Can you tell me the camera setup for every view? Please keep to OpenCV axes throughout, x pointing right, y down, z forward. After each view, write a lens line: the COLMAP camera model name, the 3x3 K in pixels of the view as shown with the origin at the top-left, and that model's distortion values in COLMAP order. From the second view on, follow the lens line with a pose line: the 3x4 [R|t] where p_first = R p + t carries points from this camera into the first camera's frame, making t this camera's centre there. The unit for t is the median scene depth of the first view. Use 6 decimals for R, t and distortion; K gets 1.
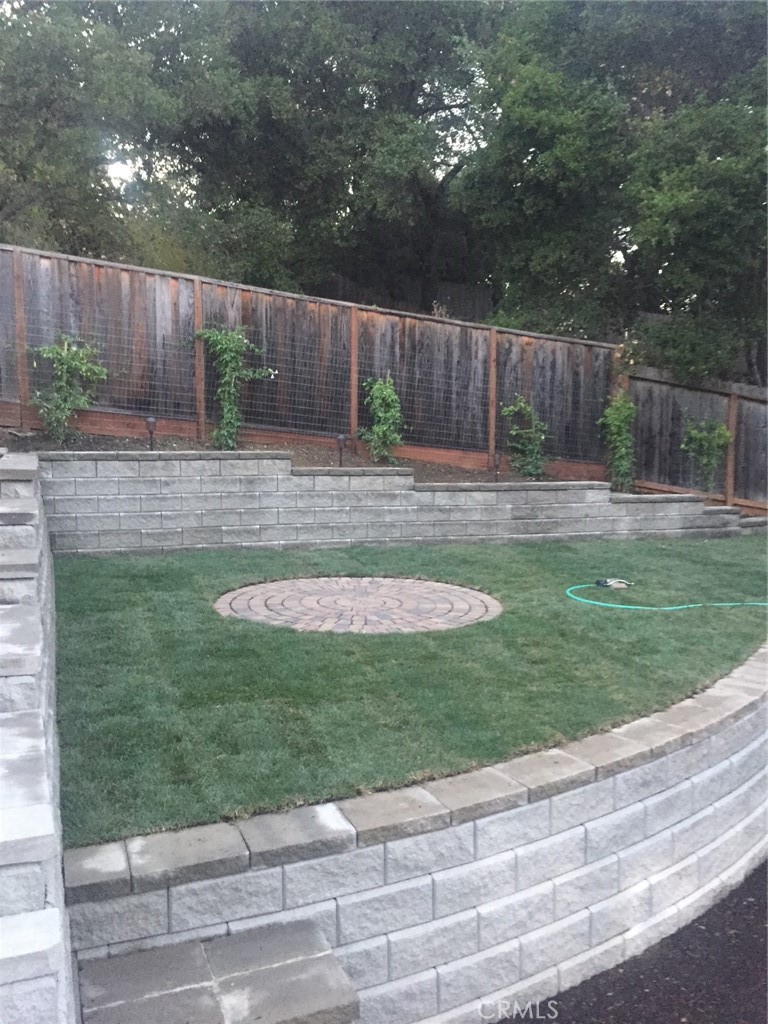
lens RADIAL K [[873.8, 0, 374.4], [0, 873.8, 512.1], [0, 0, 1]] dist [0.082202, -0.109499]
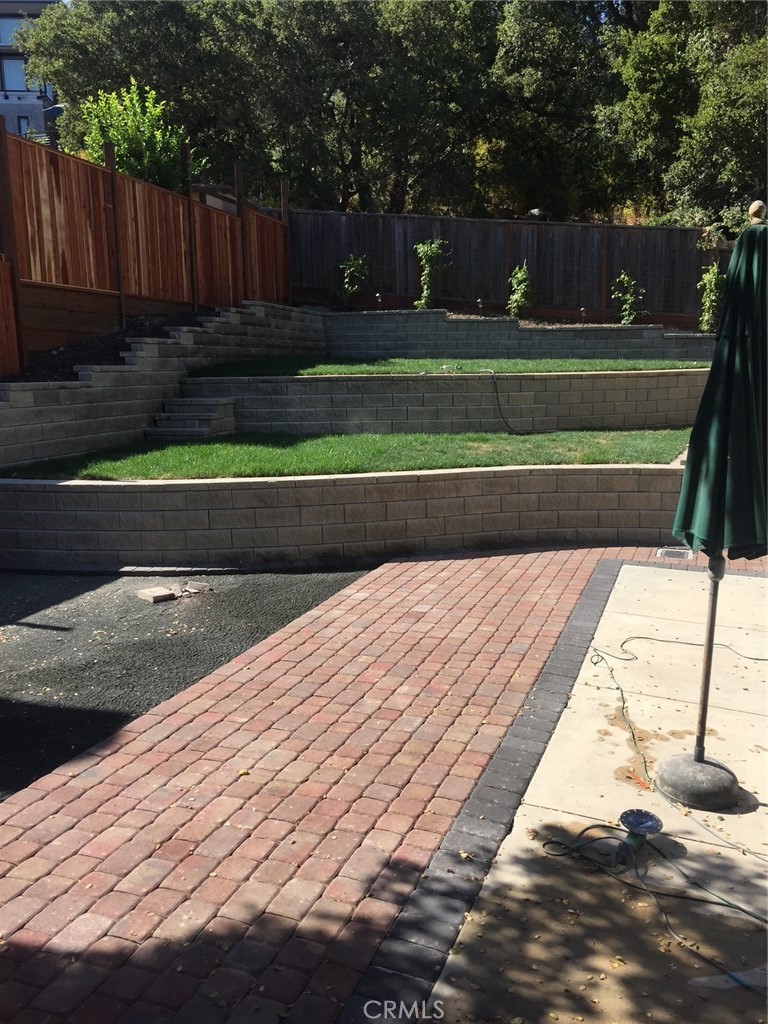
lens RADIAL K [[873.8, 0, 406.9], [0, 873.8, 521.9], [0, 0, 1]] dist [0.082202, -0.109499]
pose [[0.816875, 0.088625, -0.569965, 1.399153], [-0.045631, 0.994958, 0.089311, 0.322364], [0.575006, -0.046948, 0.816801, -0.848432]]
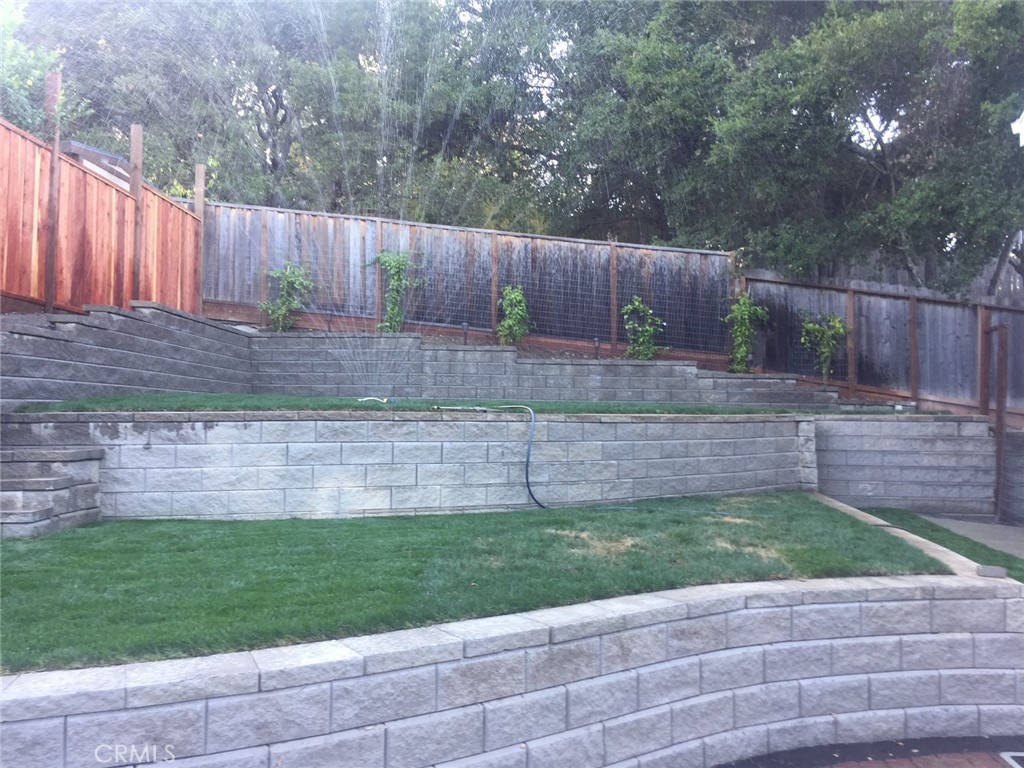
lens RADIAL K [[873.8, 0, 507.0], [0, 873.8, 382.6], [0, 0, 1]] dist [0.082202, -0.109499]
pose [[0.926534, -0.016440, -0.375851, 0.825985], [-0.038494, 0.989659, -0.138181, 0.291305], [0.374236, 0.142498, 0.916320, -0.291544]]
